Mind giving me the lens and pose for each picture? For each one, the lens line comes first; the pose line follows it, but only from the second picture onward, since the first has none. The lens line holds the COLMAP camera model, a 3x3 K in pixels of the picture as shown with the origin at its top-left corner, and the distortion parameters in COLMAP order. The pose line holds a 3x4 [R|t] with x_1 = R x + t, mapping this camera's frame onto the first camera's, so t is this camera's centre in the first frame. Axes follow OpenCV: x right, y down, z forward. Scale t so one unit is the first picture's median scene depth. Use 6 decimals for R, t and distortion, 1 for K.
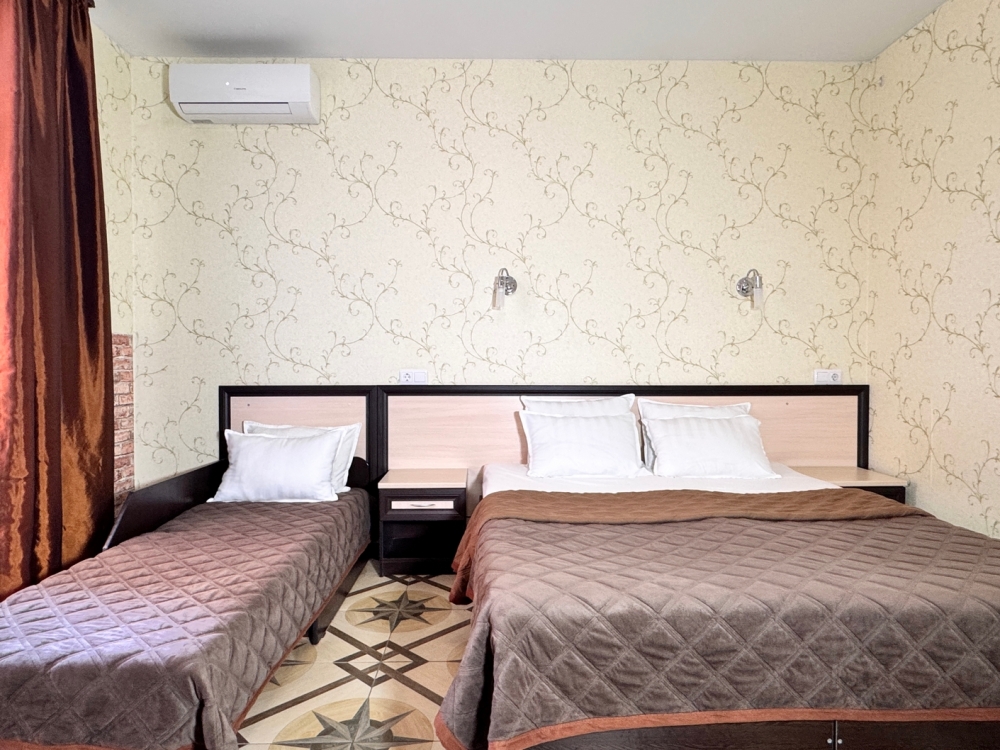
lens RADIAL K [[606.7, 0, 500.2], [0, 606.7, 372.4], [0, 0, 1]] dist [-0.002431, 0.000920]
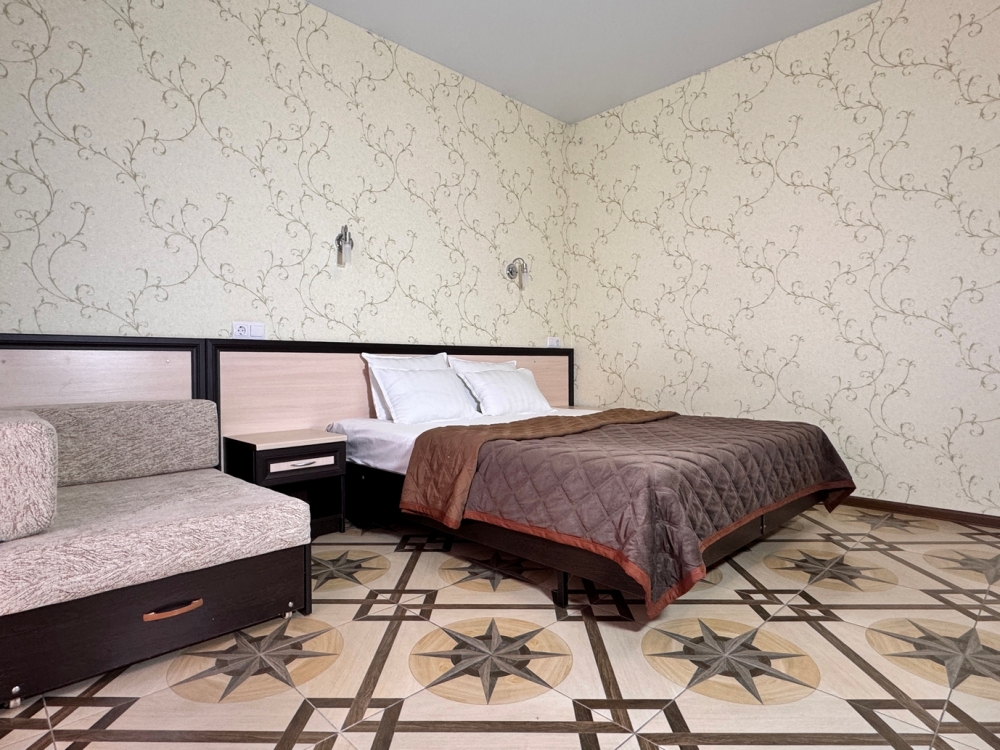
lens RADIAL K [[552.1, 0, 498.0], [0, 552.1, 370.6], [0, 0, 1]] dist [-0.003130, 0.000360]
pose [[0.732022, -0.011110, 0.681191, -0.427520], [0.016525, 0.999862, -0.001450, 0.073245], [-0.681081, 0.012318, 0.732105, 0.162517]]
